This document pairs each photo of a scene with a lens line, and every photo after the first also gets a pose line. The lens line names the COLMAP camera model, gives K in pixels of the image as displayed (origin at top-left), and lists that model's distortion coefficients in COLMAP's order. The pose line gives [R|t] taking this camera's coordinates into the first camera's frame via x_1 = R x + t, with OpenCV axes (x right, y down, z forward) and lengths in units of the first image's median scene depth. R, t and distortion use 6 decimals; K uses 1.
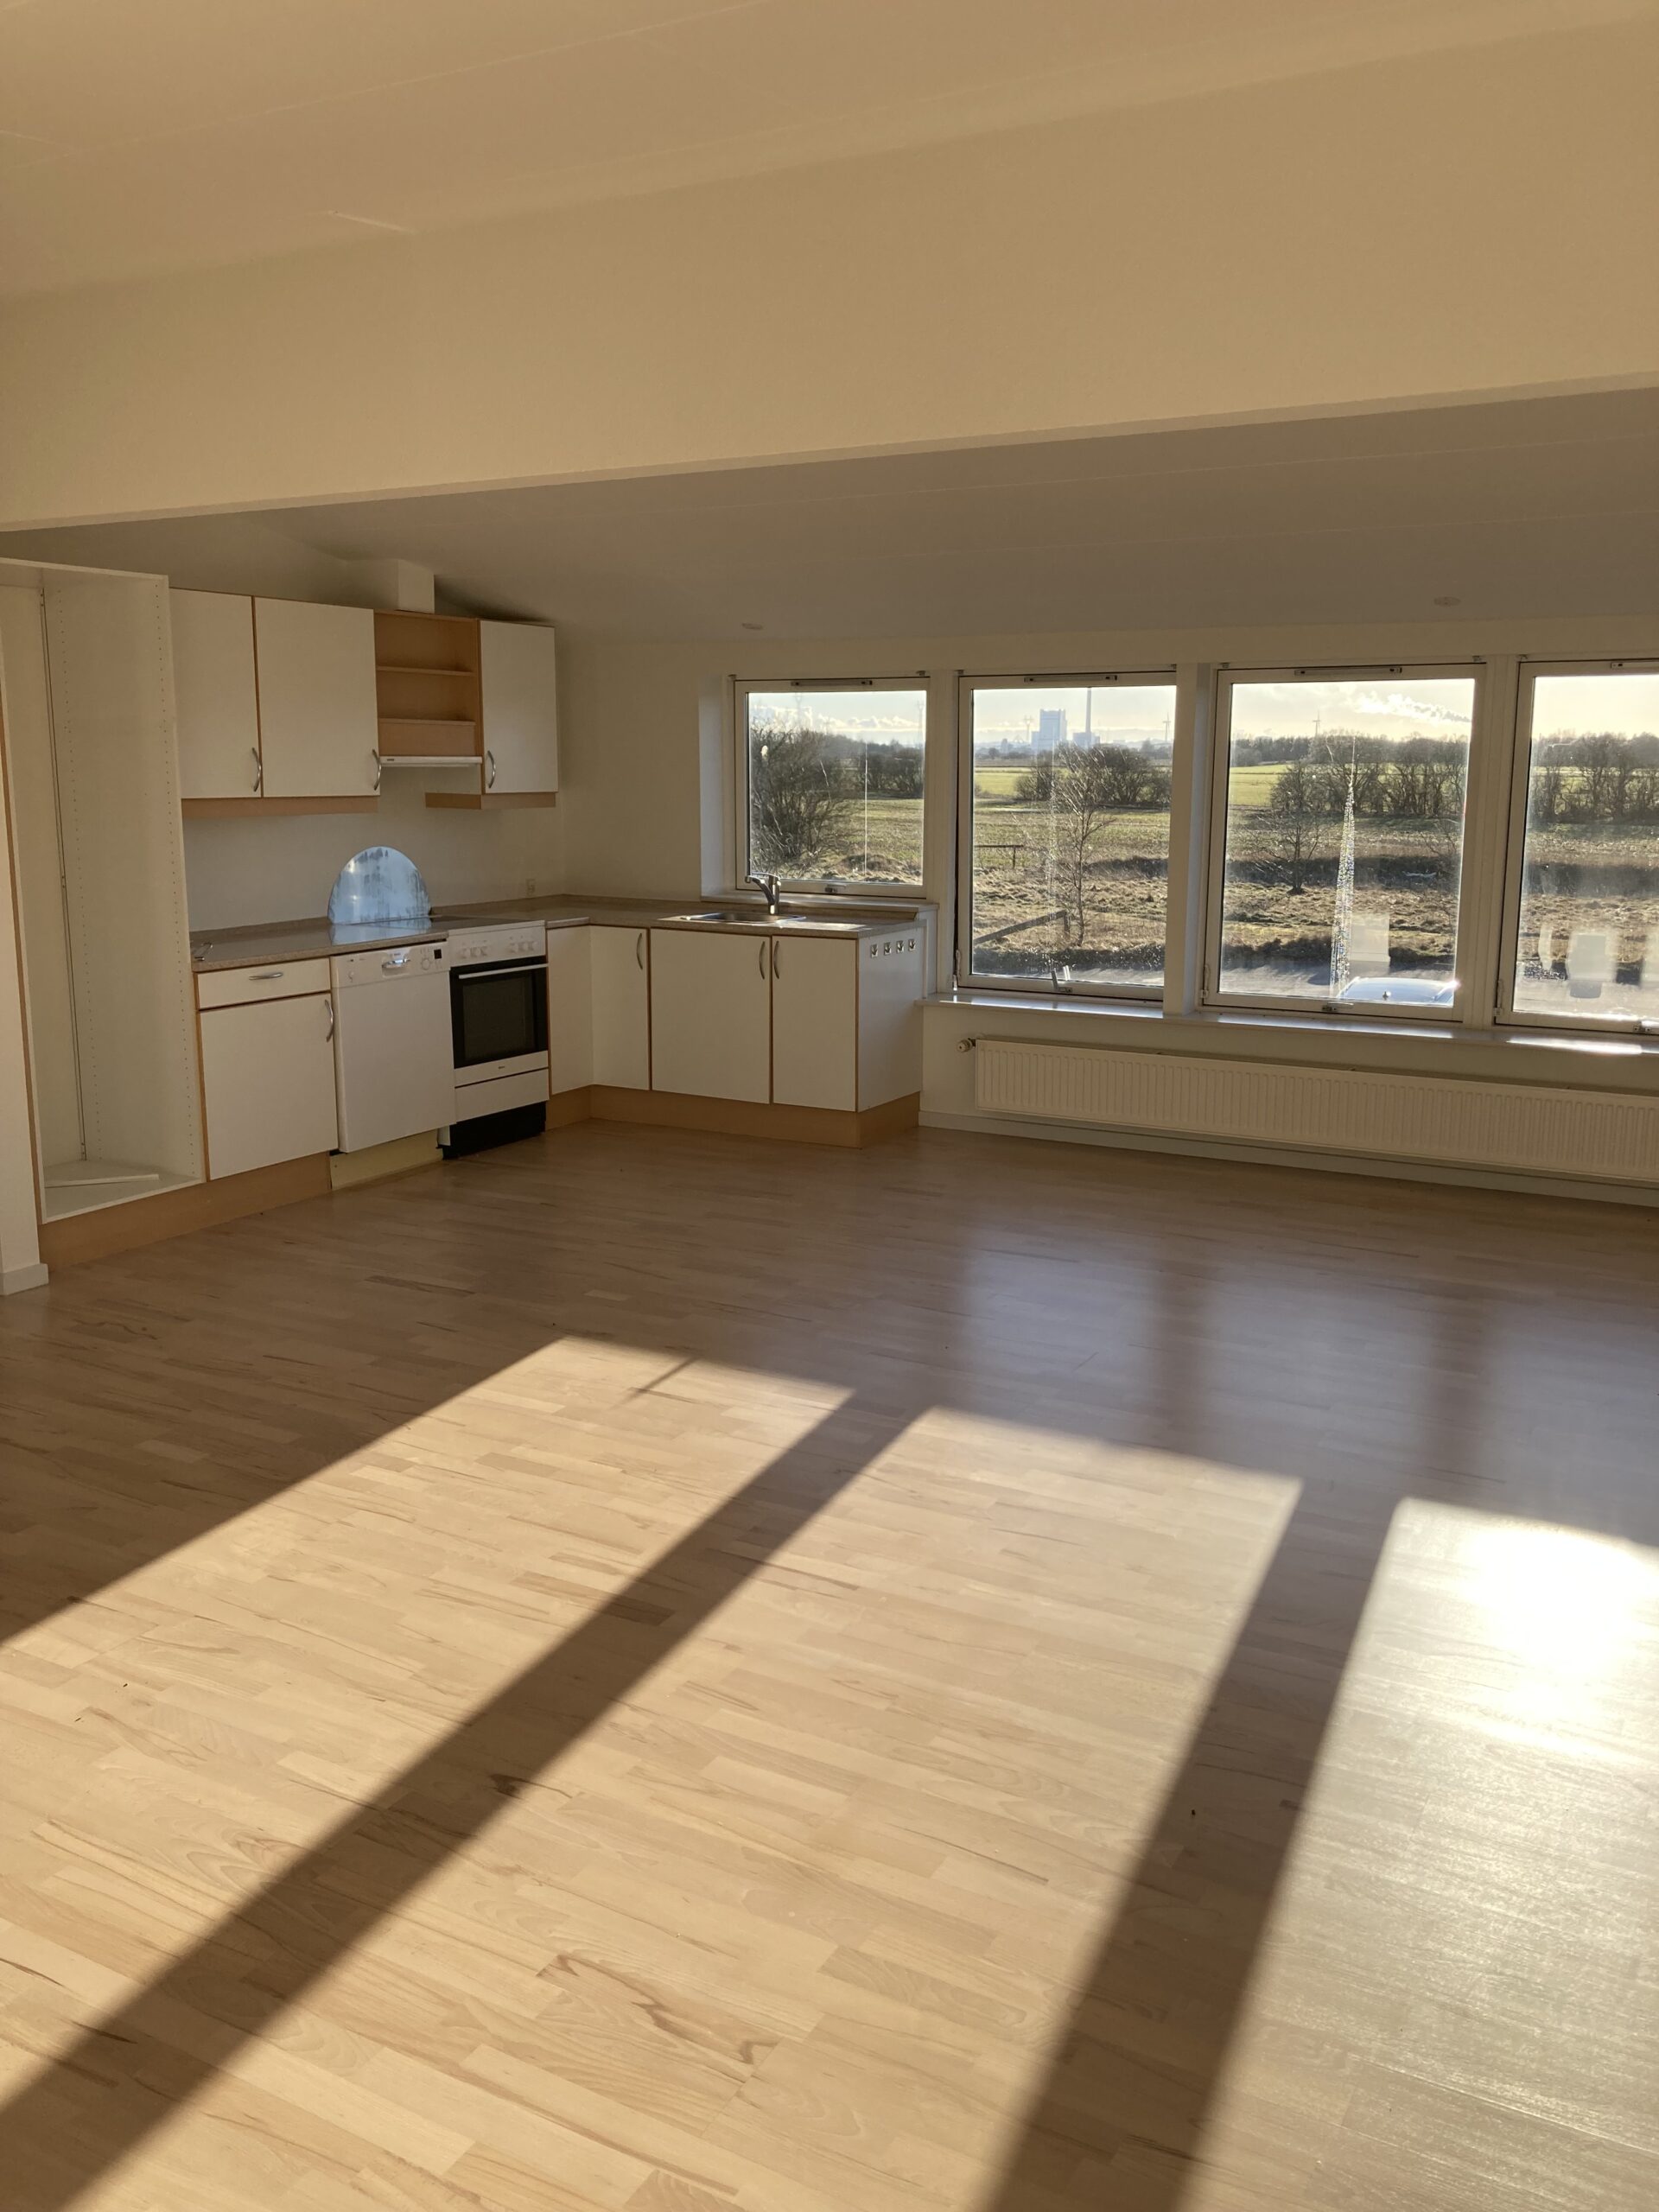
lens RADIAL K [[1827.4, 0, 822.6], [0, 1827.4, 1111.2], [0, 0, 1]] dist [-0.052271, -0.005388]
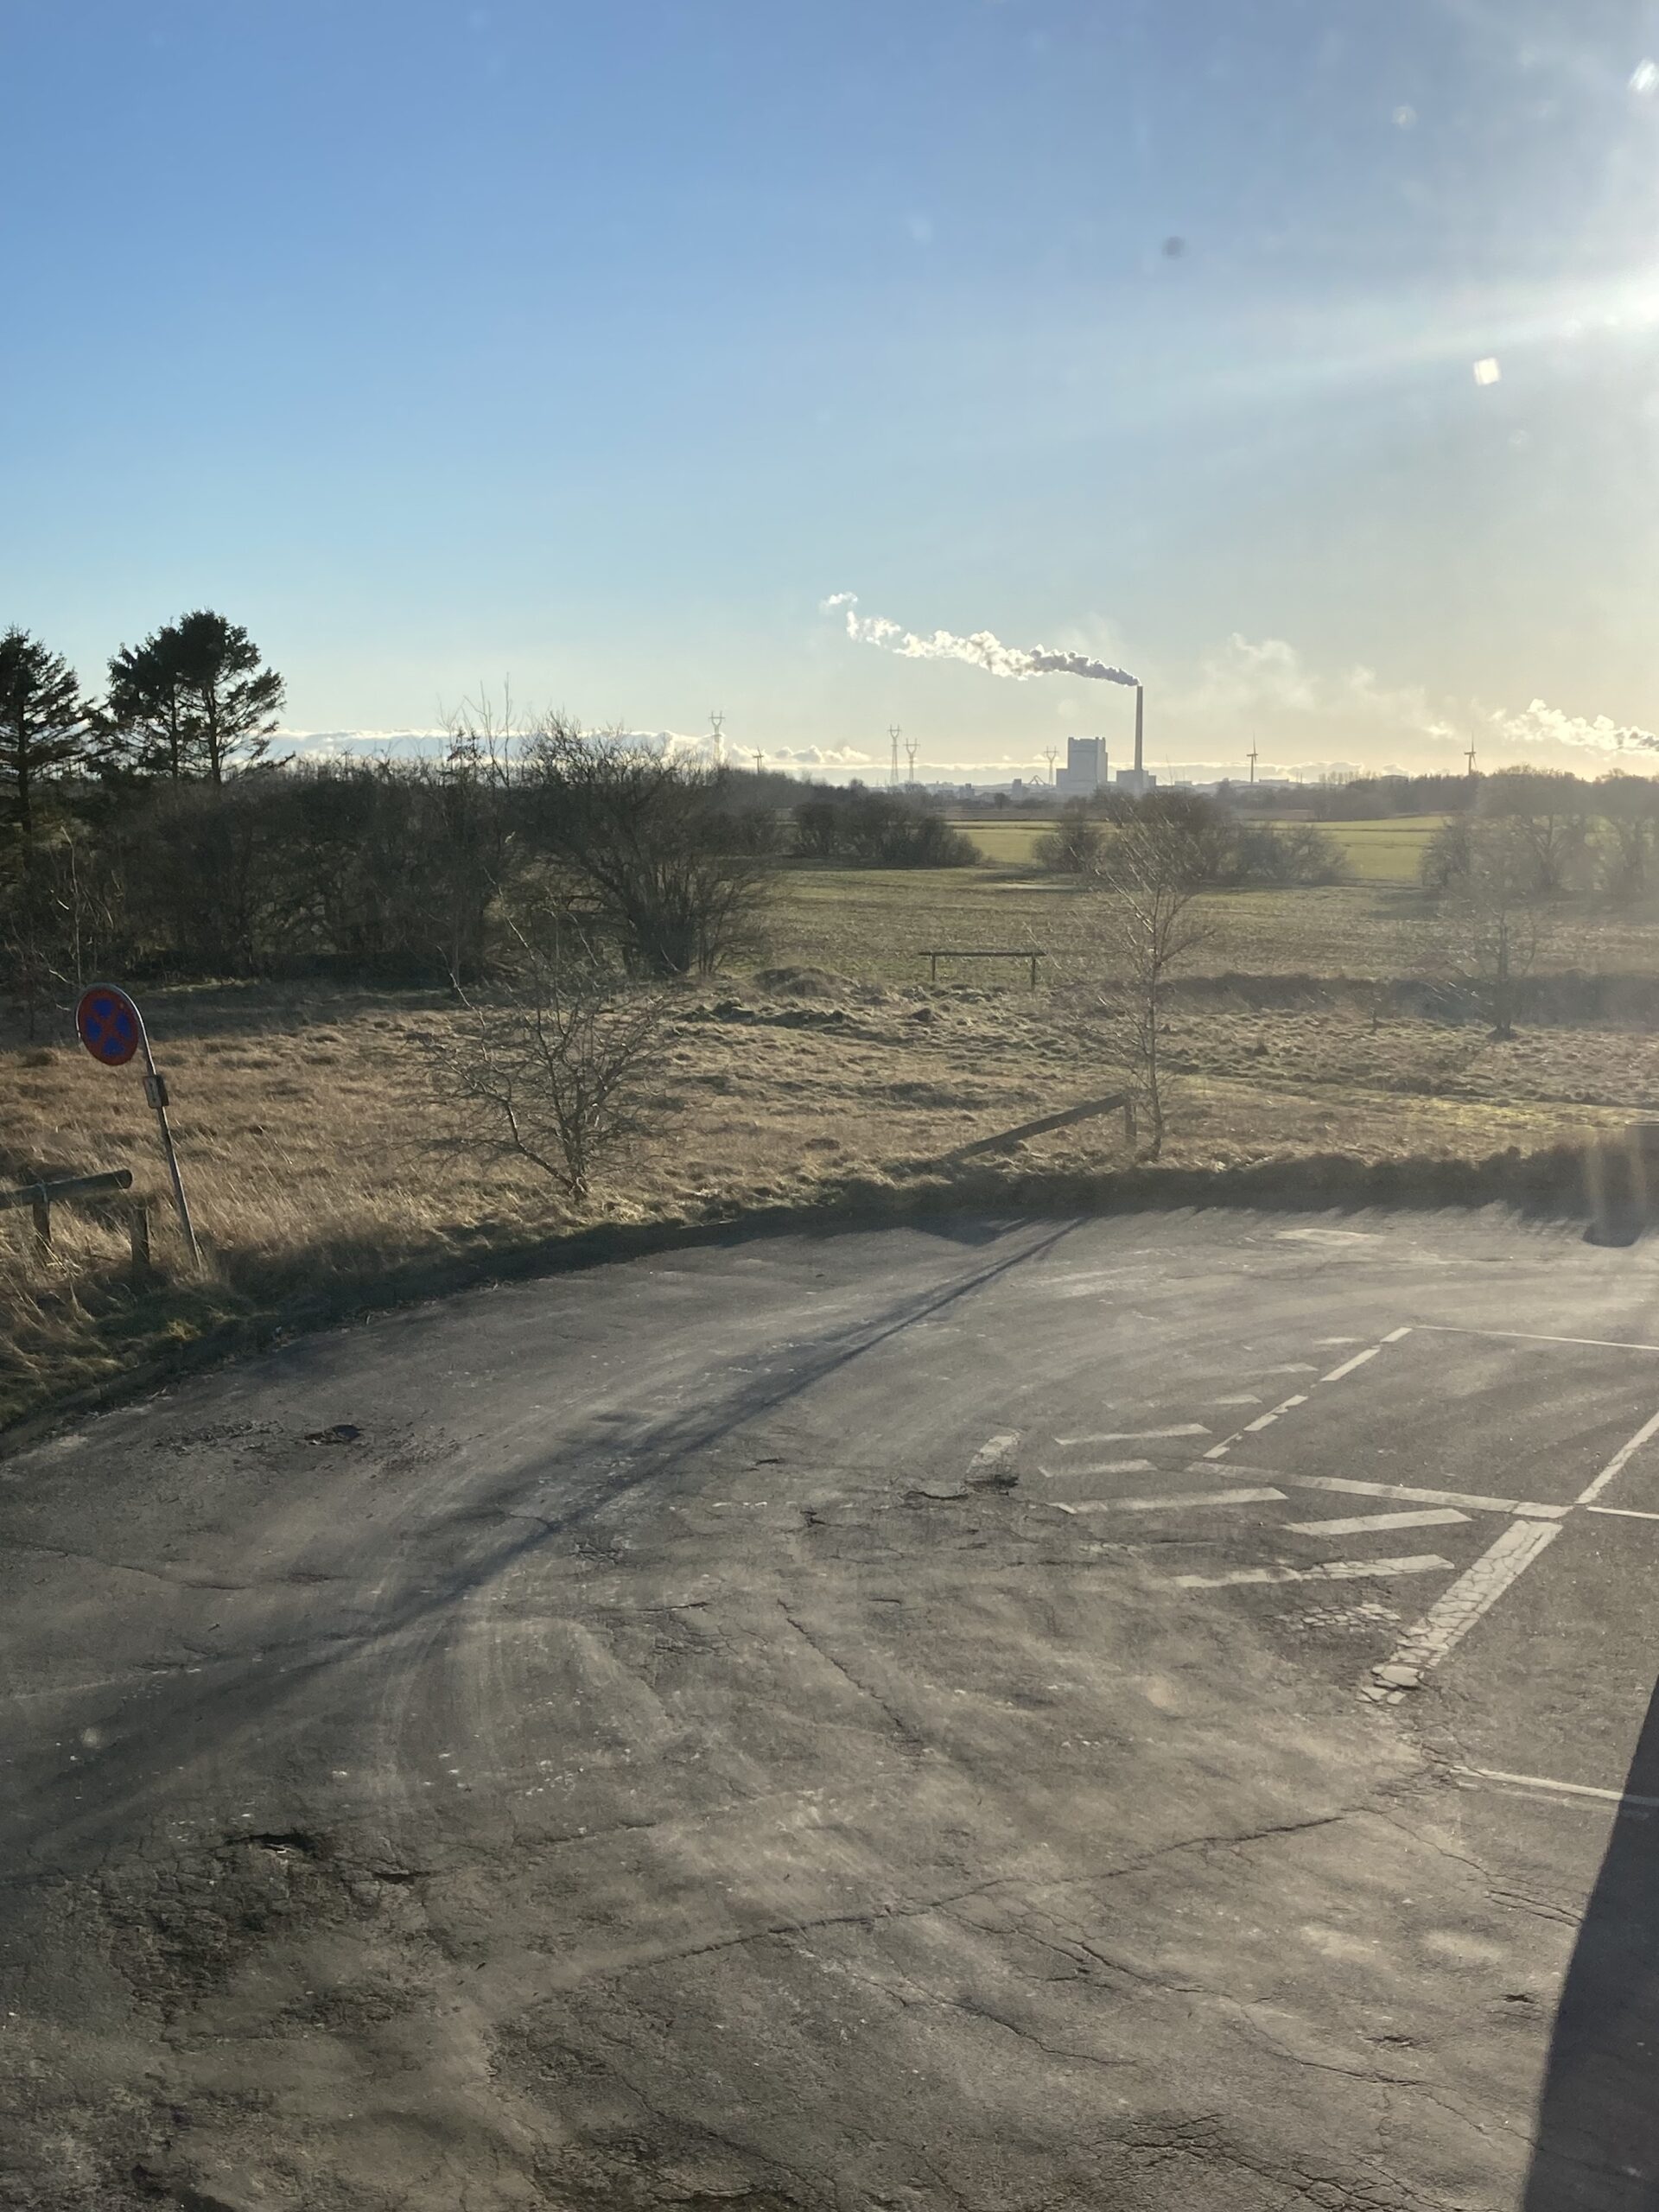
lens RADIAL K [[2705.0, 0, 833.3], [0, 2705.0, 1103.1], [0, 0, 1]] dist [-0.006636, 0.000000]
pose [[0.999536, -0.001065, 0.030453, 0.061901], [0.003554, 0.996644, -0.081782, -0.132886], [-0.030264, 0.081852, 0.996185, 0.607791]]
